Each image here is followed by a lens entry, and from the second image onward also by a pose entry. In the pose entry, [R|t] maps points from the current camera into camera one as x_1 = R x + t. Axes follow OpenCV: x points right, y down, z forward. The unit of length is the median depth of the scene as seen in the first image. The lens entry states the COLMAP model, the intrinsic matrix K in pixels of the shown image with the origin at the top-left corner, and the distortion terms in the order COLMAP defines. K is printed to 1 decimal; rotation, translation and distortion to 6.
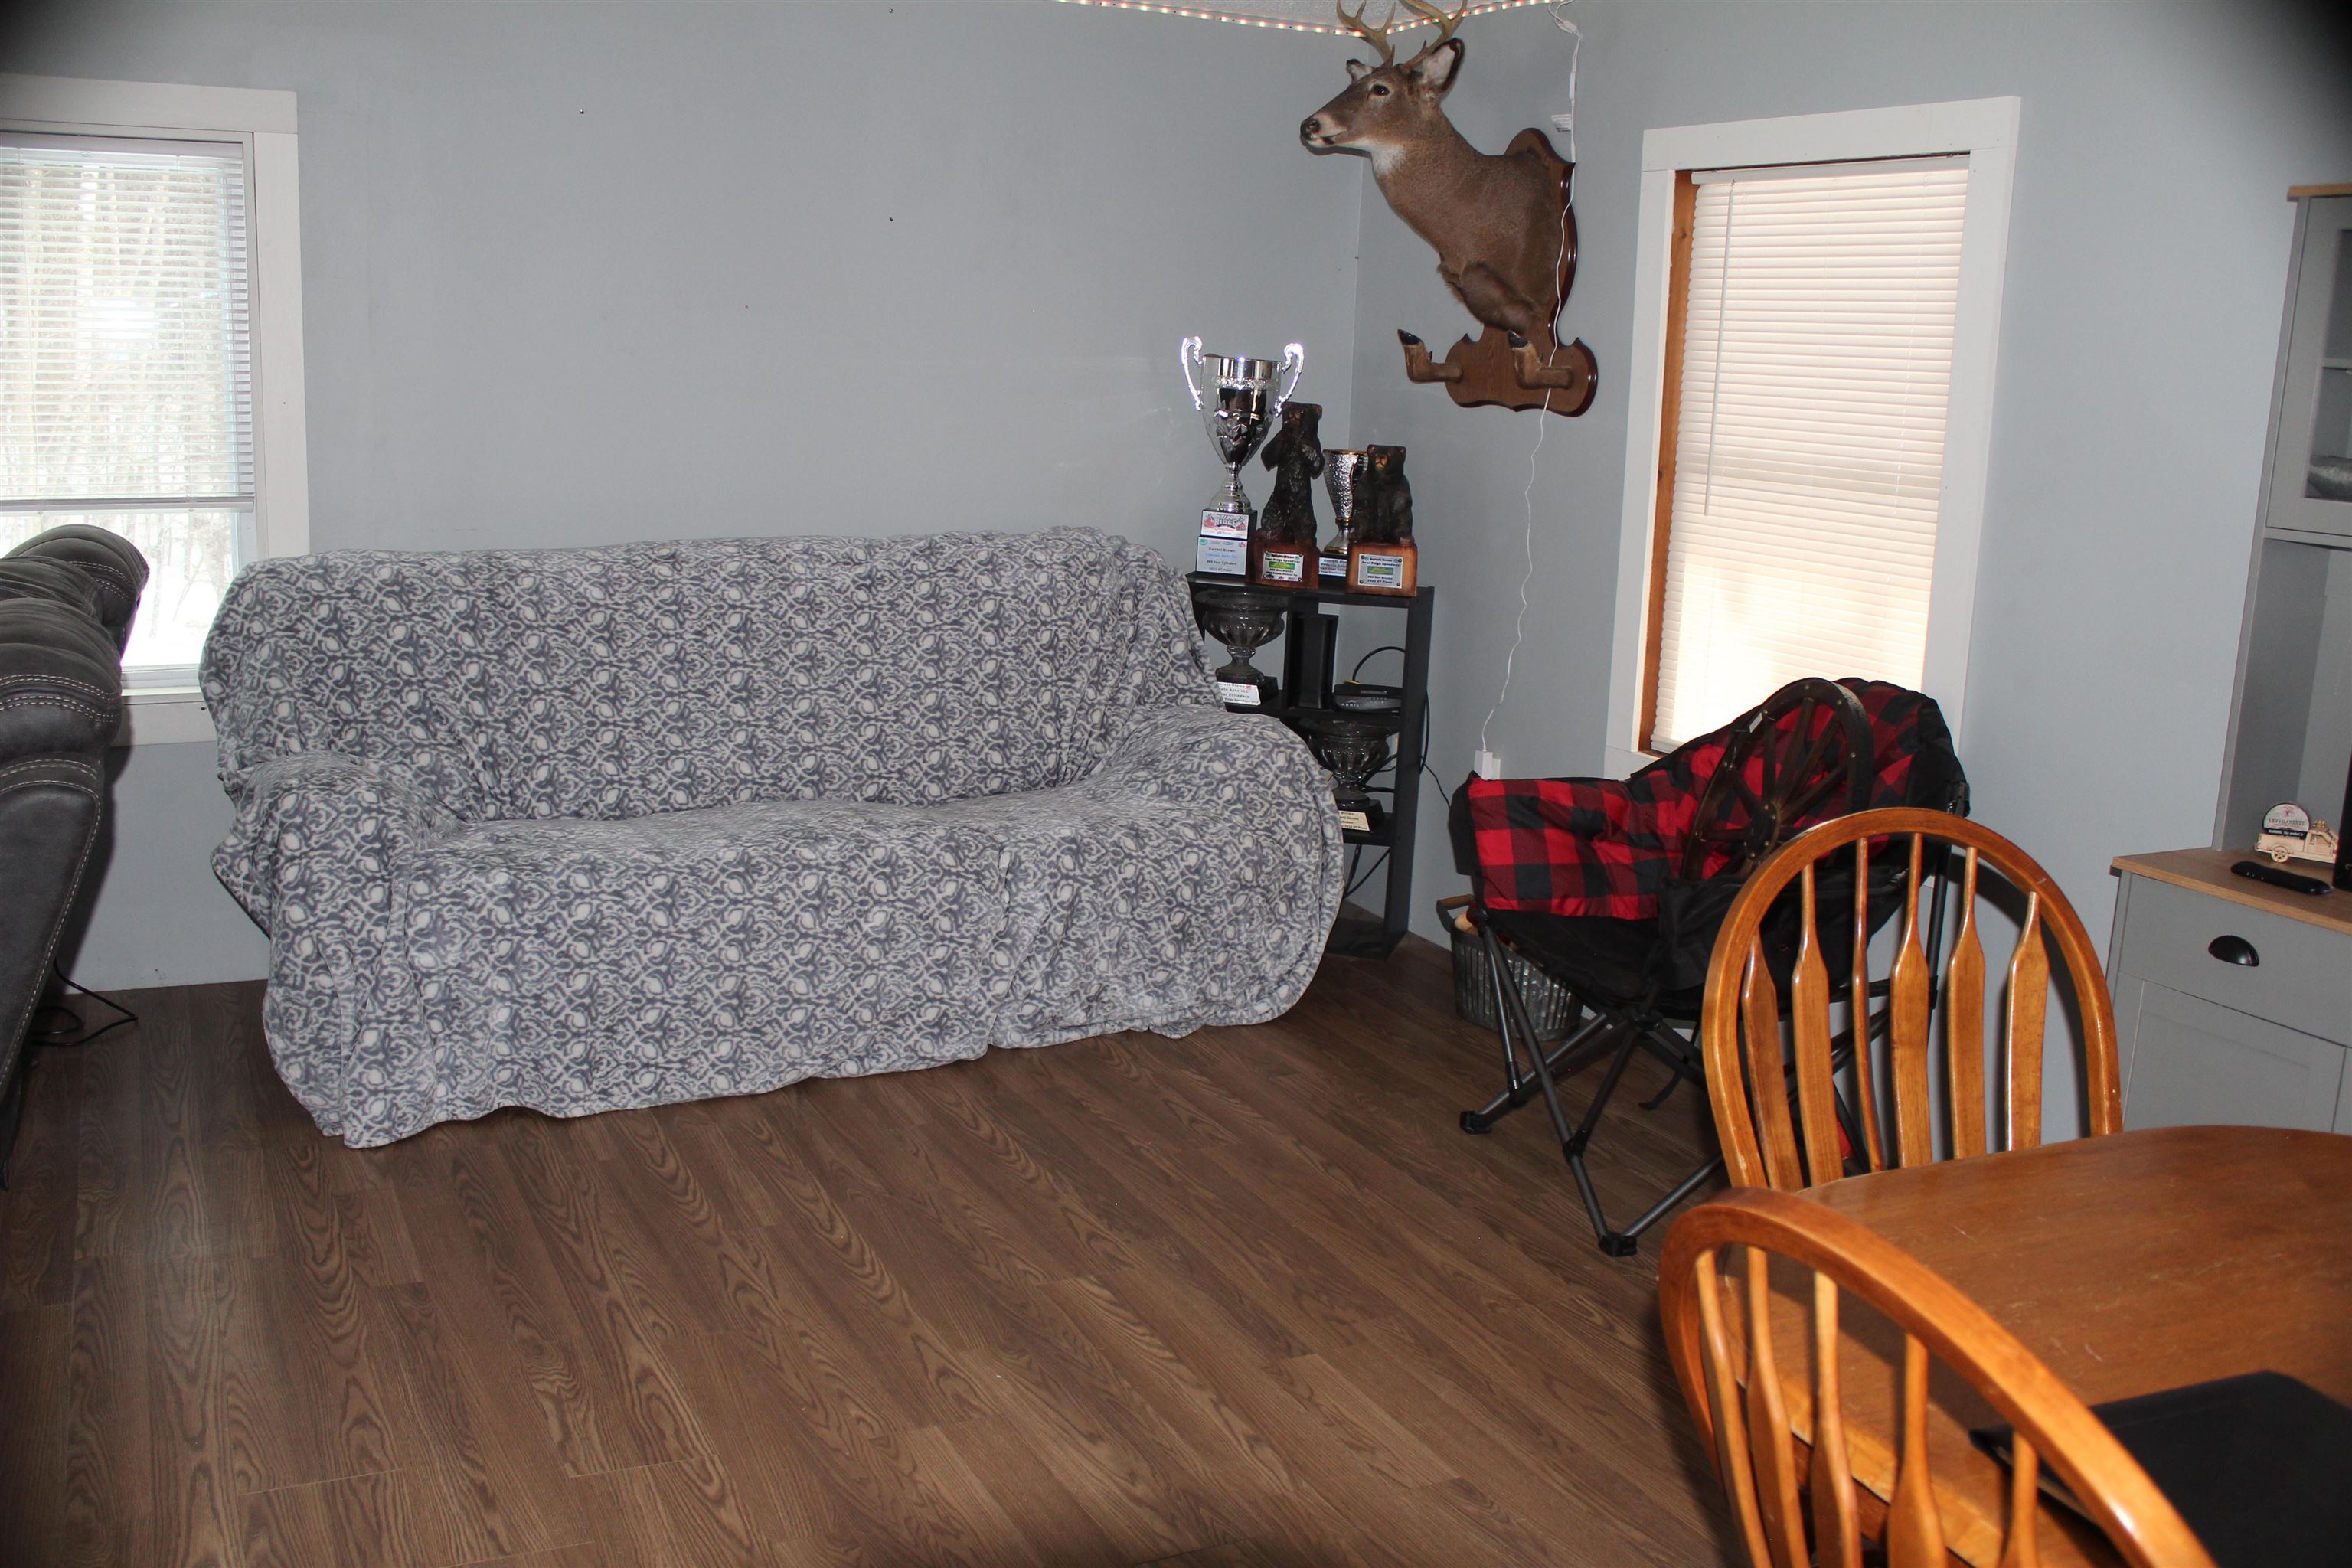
lens RADIAL K [[2456.8, 0, 1176.0], [0, 2456.8, 784.0], [0, 0, 1]] dist [-0.000956, -0.000548]
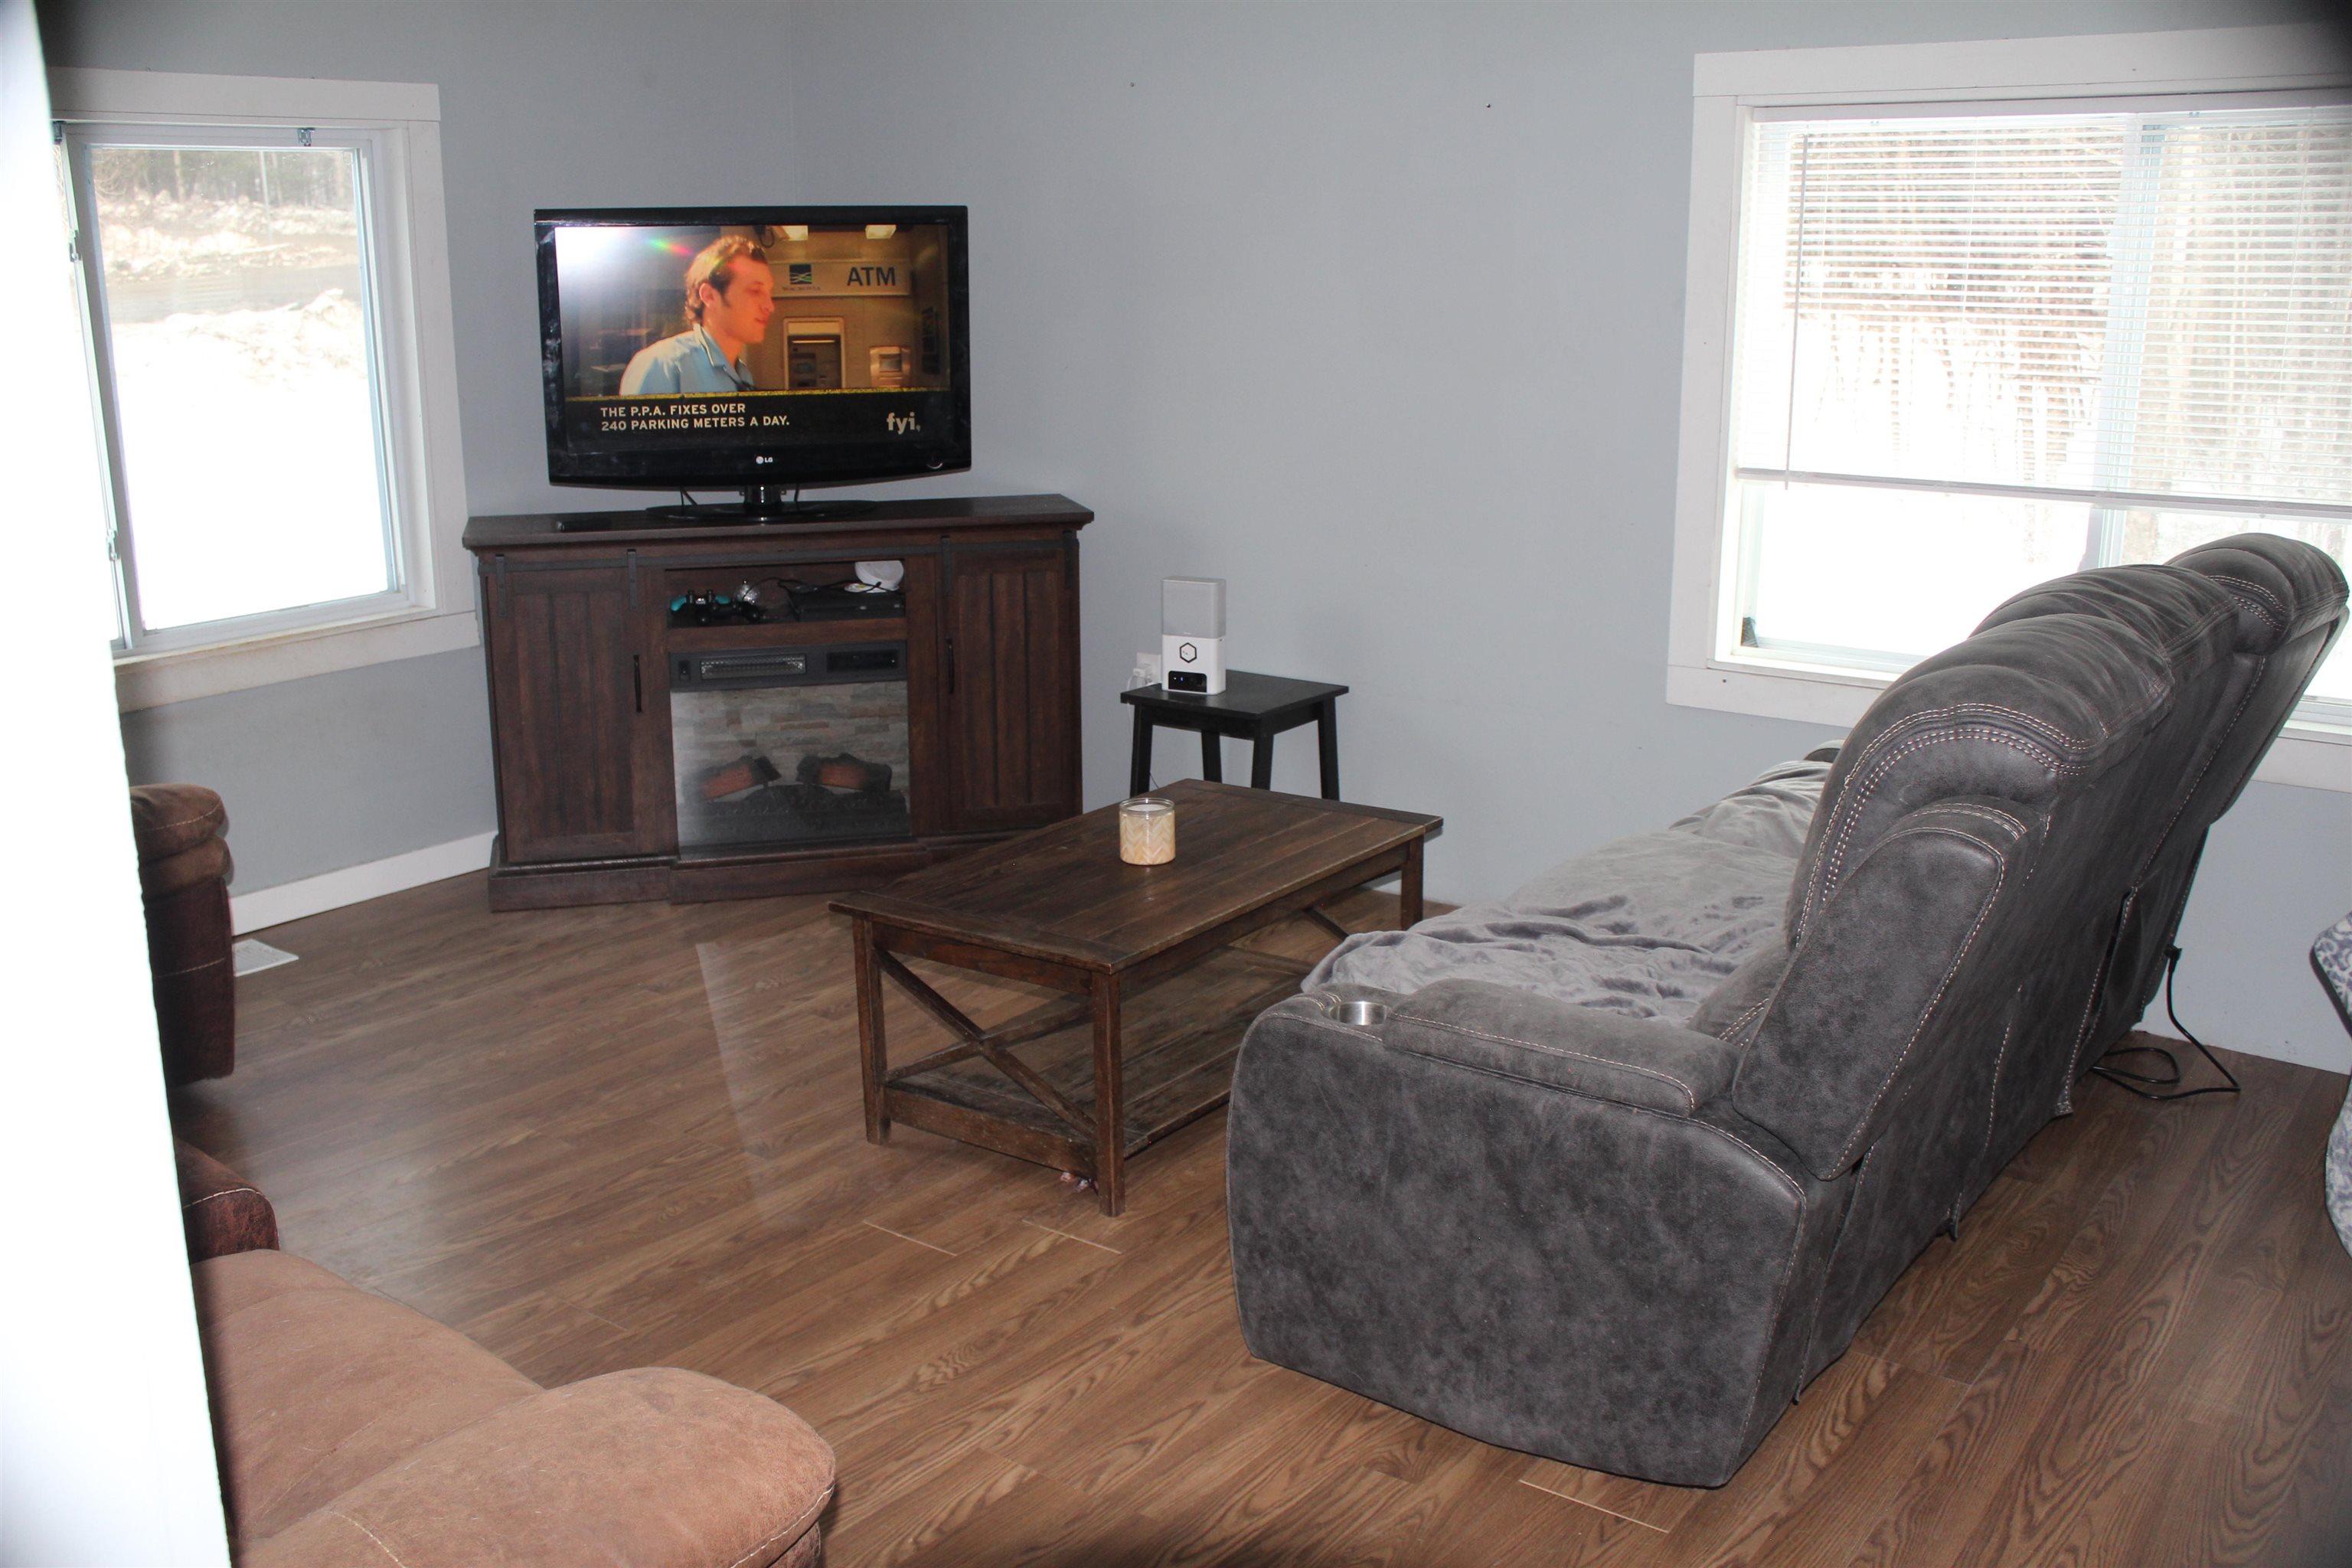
lens RADIAL K [[2242.8, 0, 1176.0], [0, 2242.8, 784.0], [0, 0, 1]] dist [-0.009058, -0.003894]
pose [[0.480355, 0.193666, -0.855425, 0.066312], [-0.165460, 0.977814, 0.128462, -0.057200], [0.861326, 0.079831, 0.501742, 0.279199]]
